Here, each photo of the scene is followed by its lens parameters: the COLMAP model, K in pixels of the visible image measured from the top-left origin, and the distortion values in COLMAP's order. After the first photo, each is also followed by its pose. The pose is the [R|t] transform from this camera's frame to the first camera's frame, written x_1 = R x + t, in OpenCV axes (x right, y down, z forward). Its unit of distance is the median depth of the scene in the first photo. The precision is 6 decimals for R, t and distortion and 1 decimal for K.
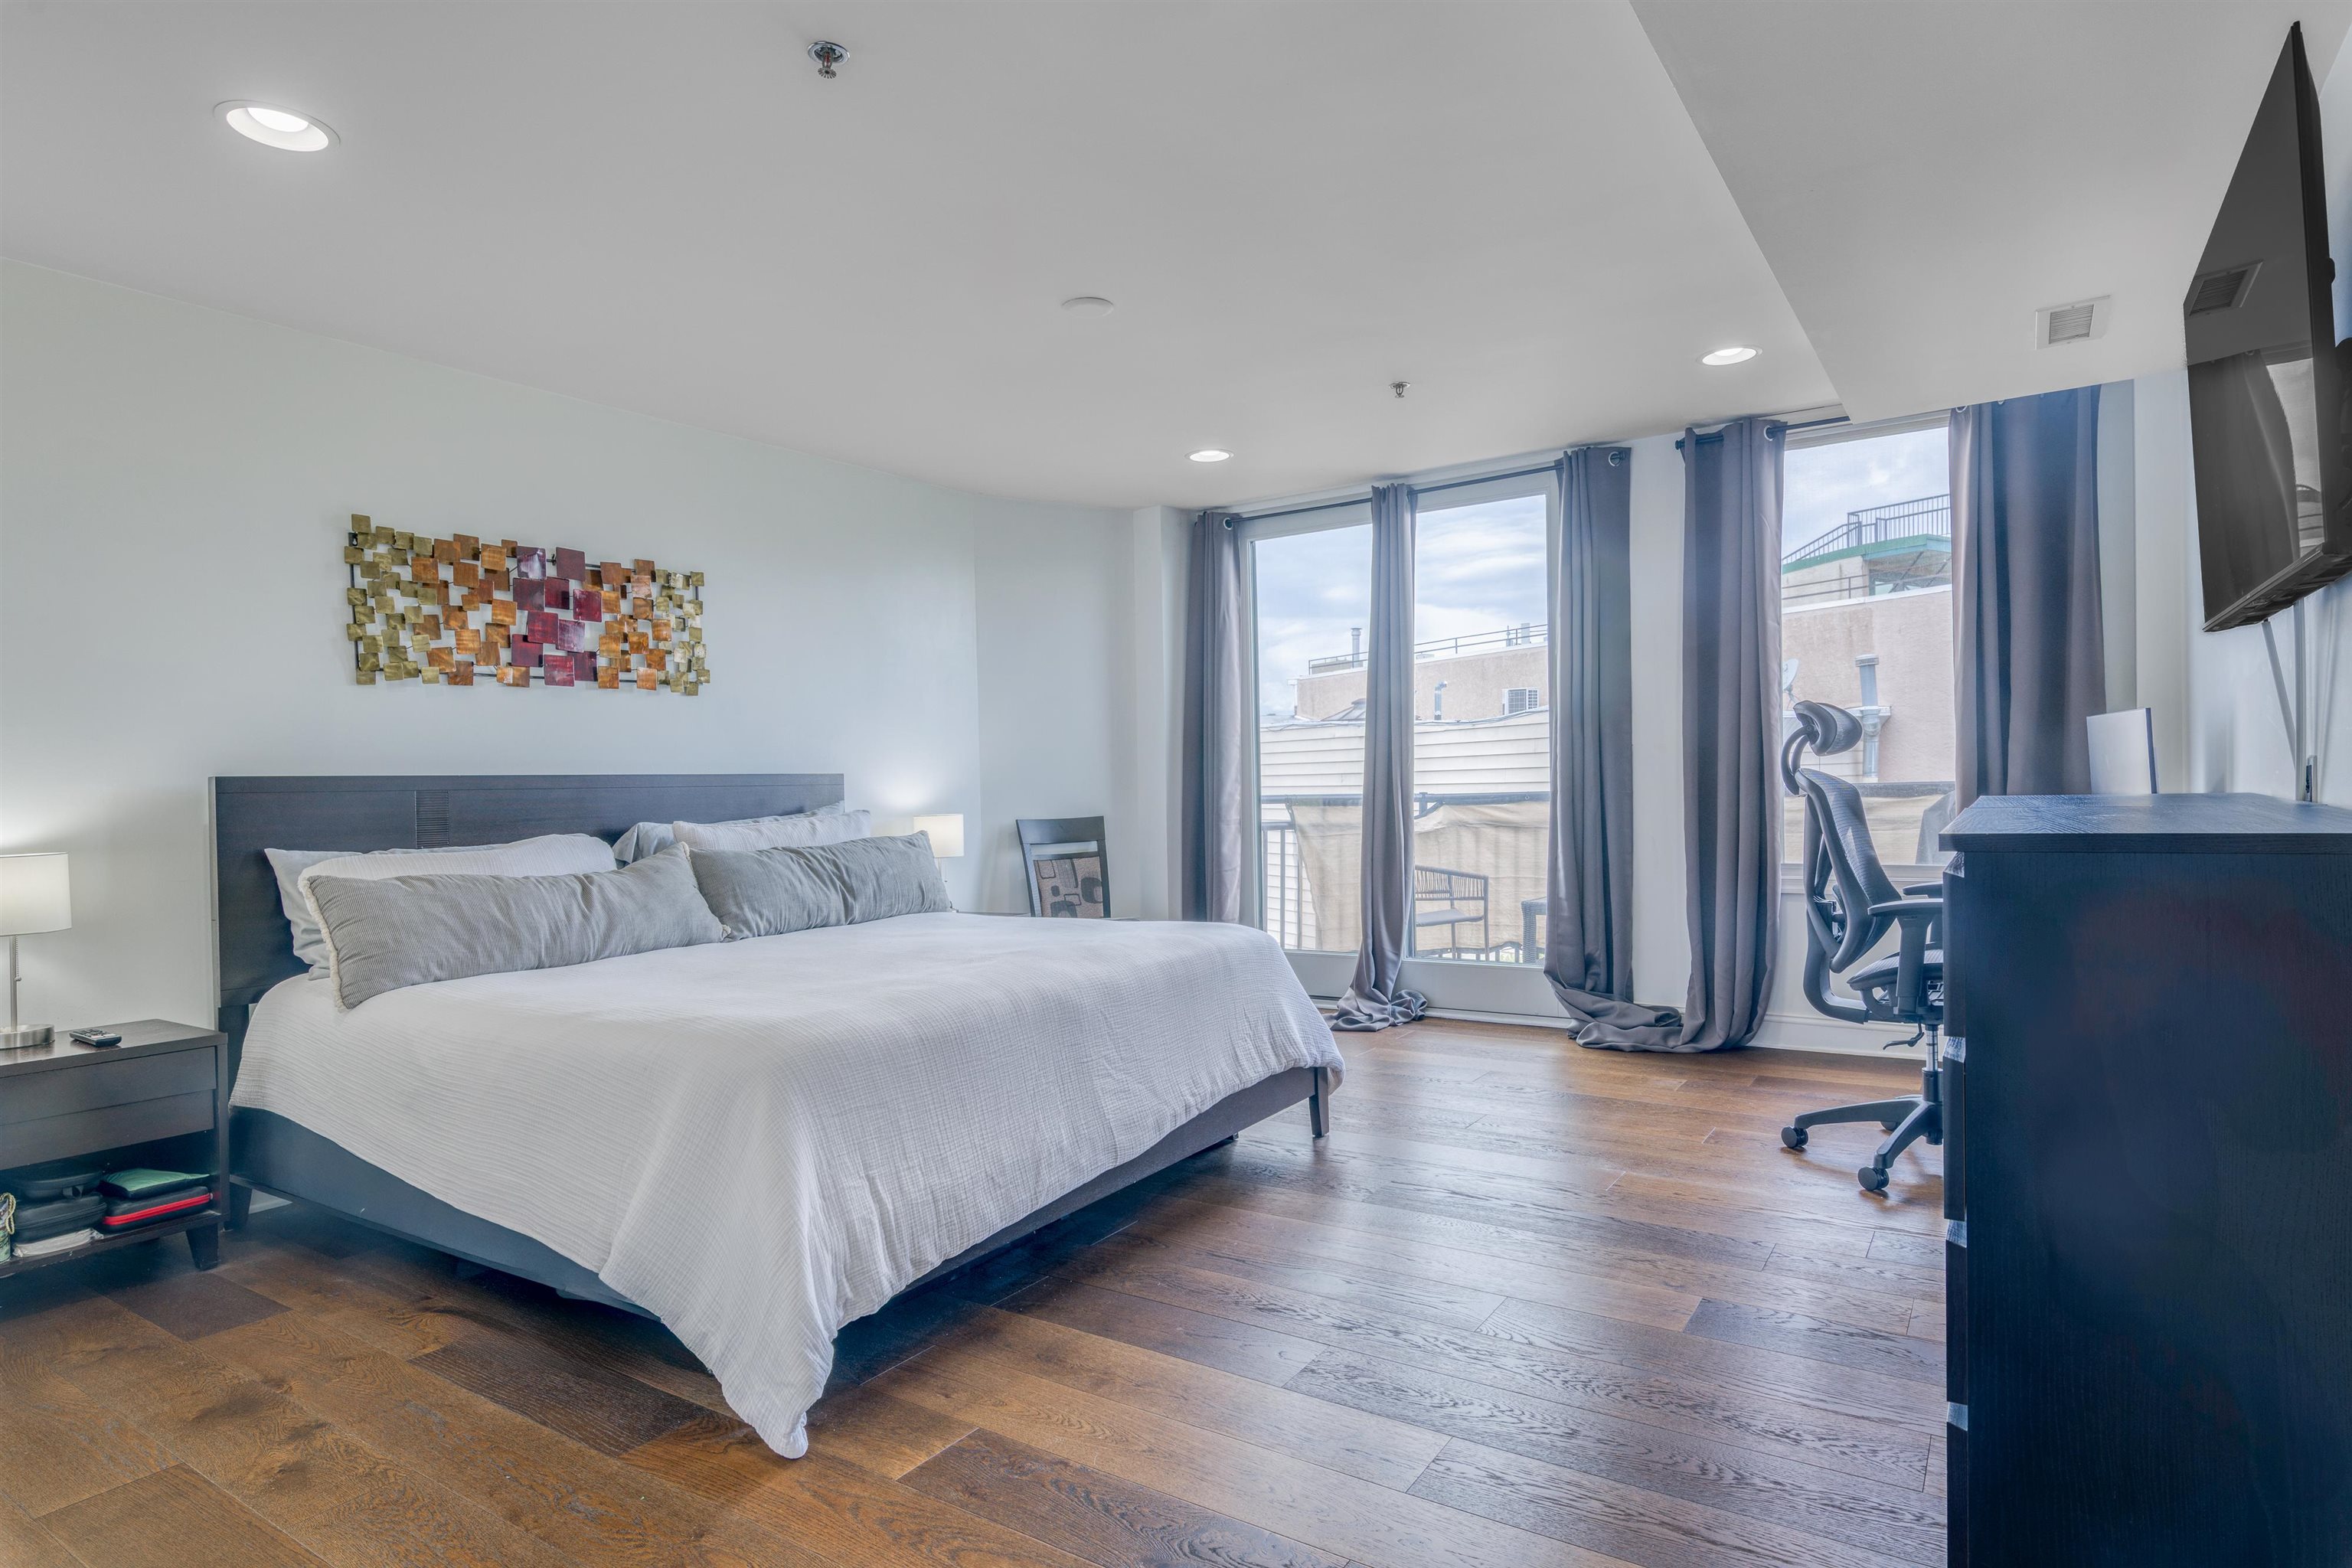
lens RADIAL K [[1255.3, 0, 1176.0], [0, 1255.3, 784.0], [0, 0, 1]] dist [0.000811, 0.000124]
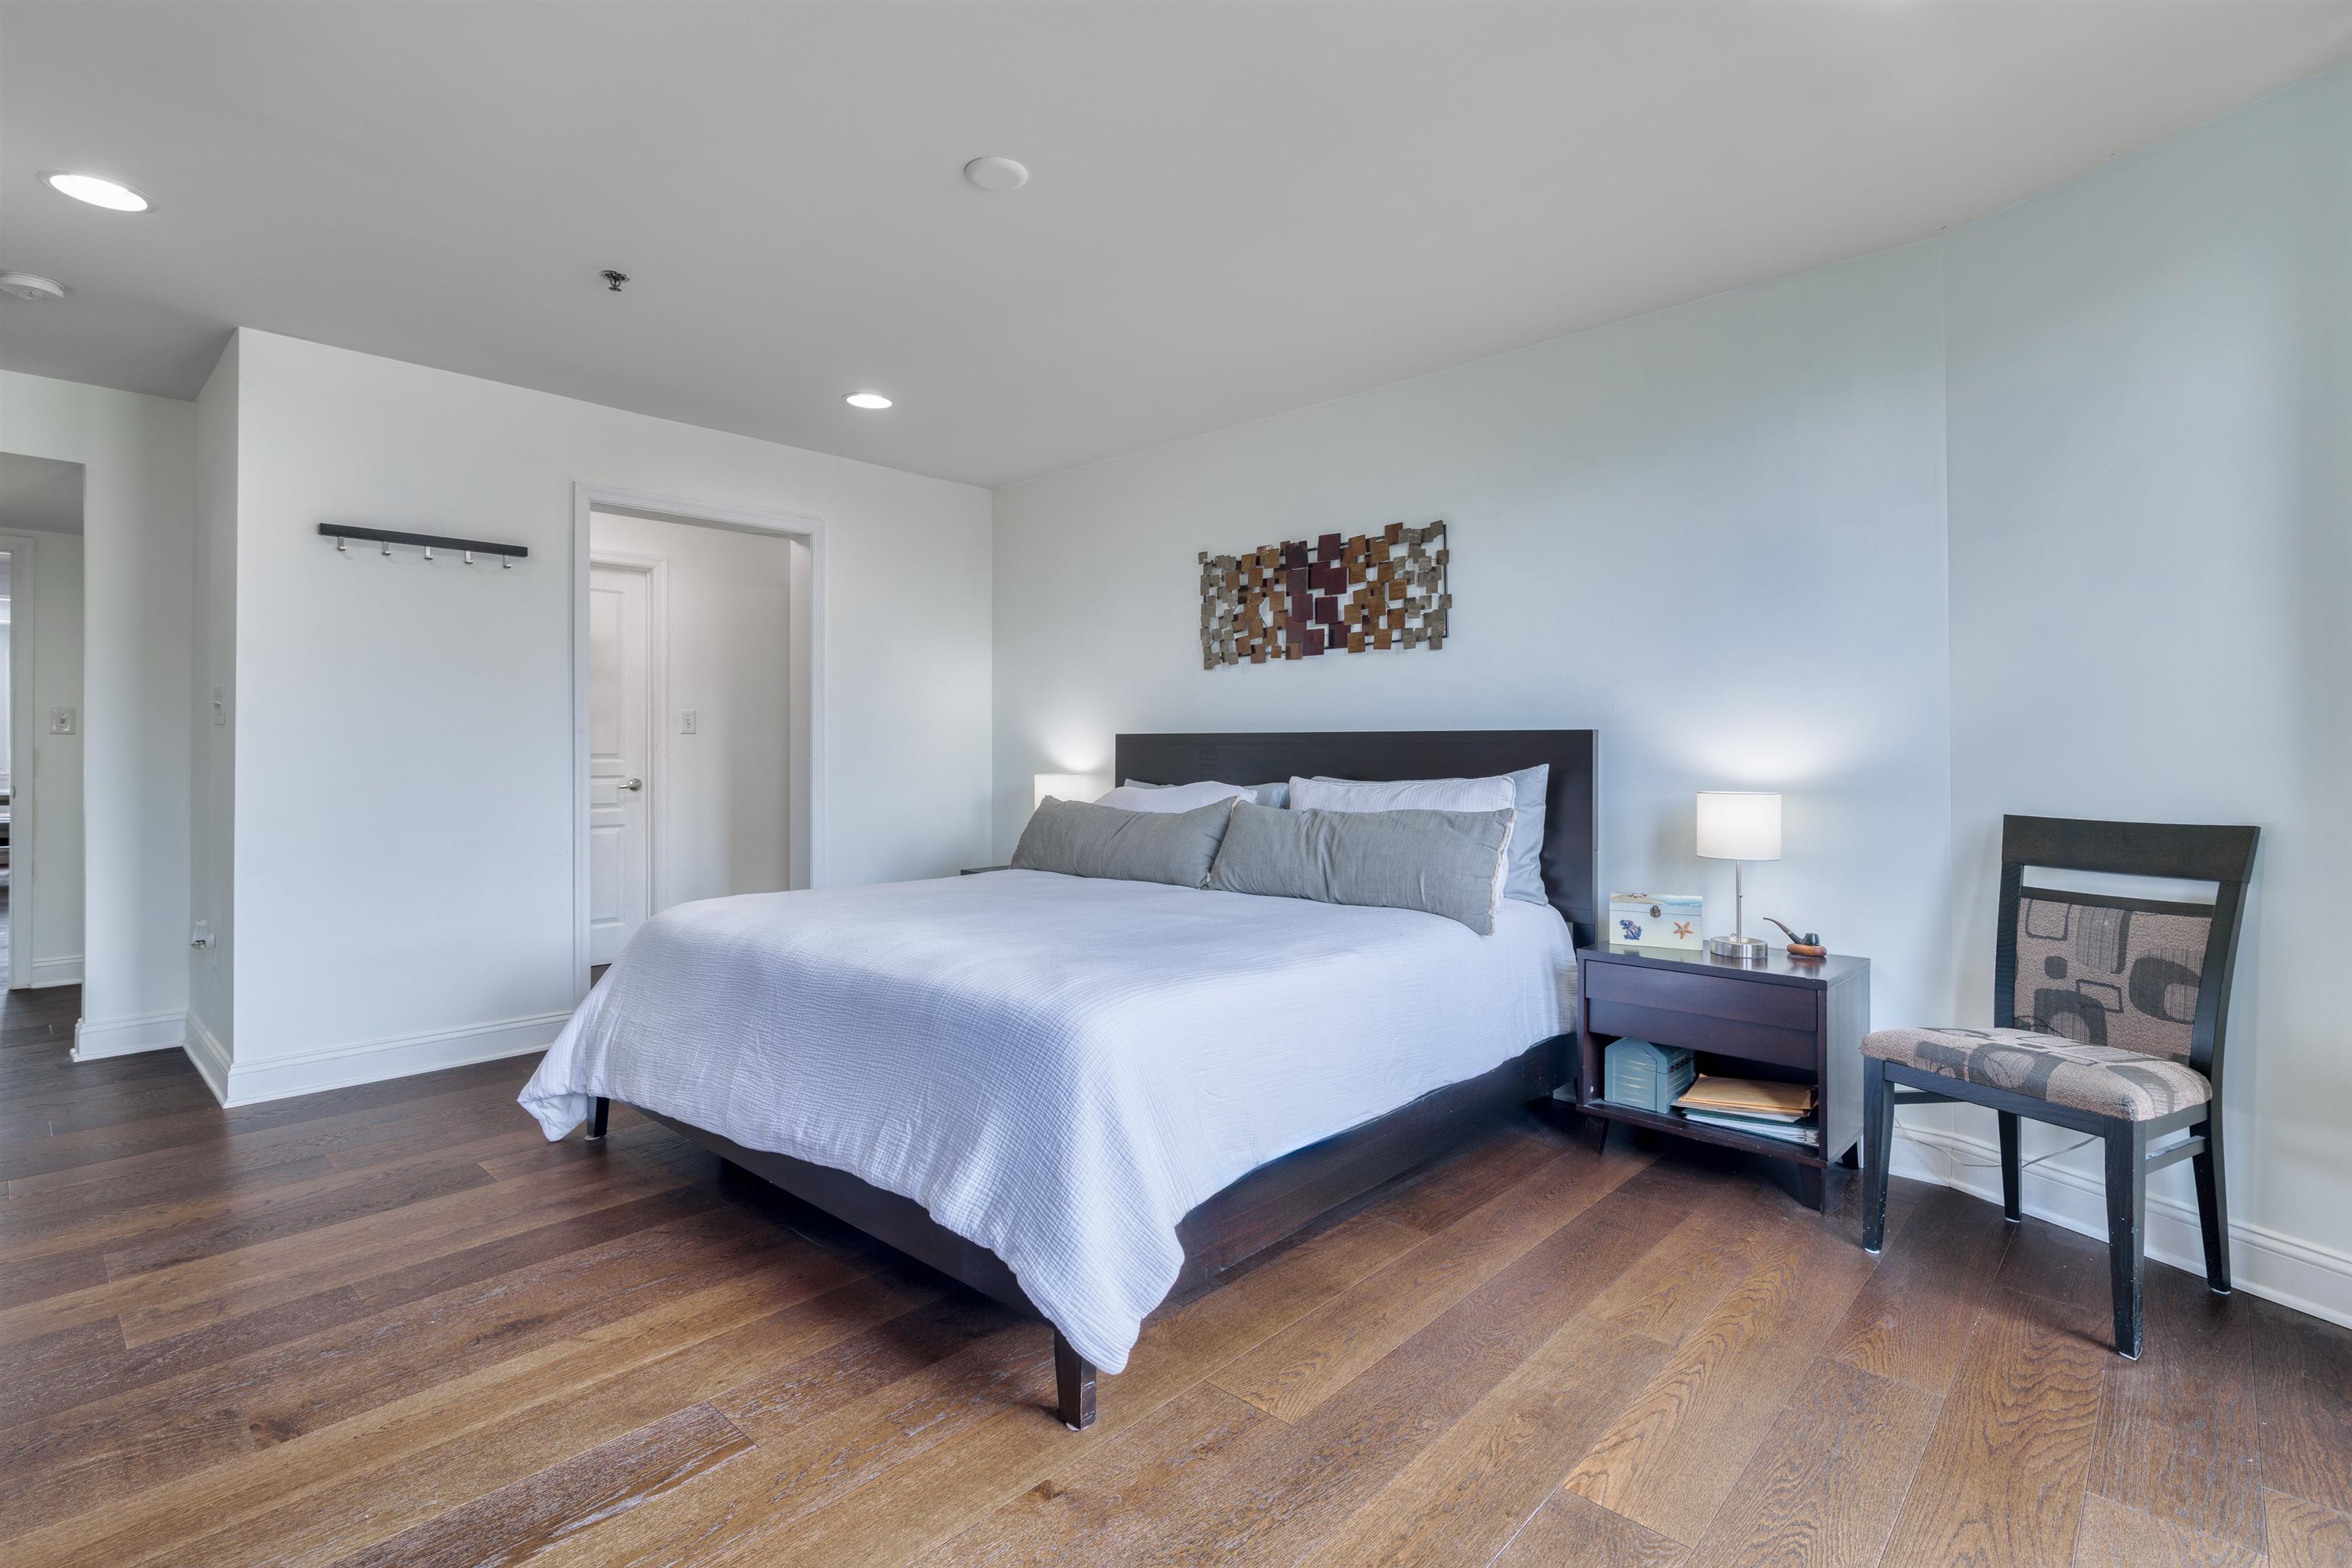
lens RADIAL K [[1062.8, 0, 1176.6], [0, 1062.8, 736.7], [0, 0, 1]] dist [-0.000222, 0.000056]
pose [[-0.125527, 0.009979, -0.992040, 0.486567], [0.000167, 0.999950, 0.010038, -0.012370], [0.992090, 0.001094, -0.125522, 0.967704]]
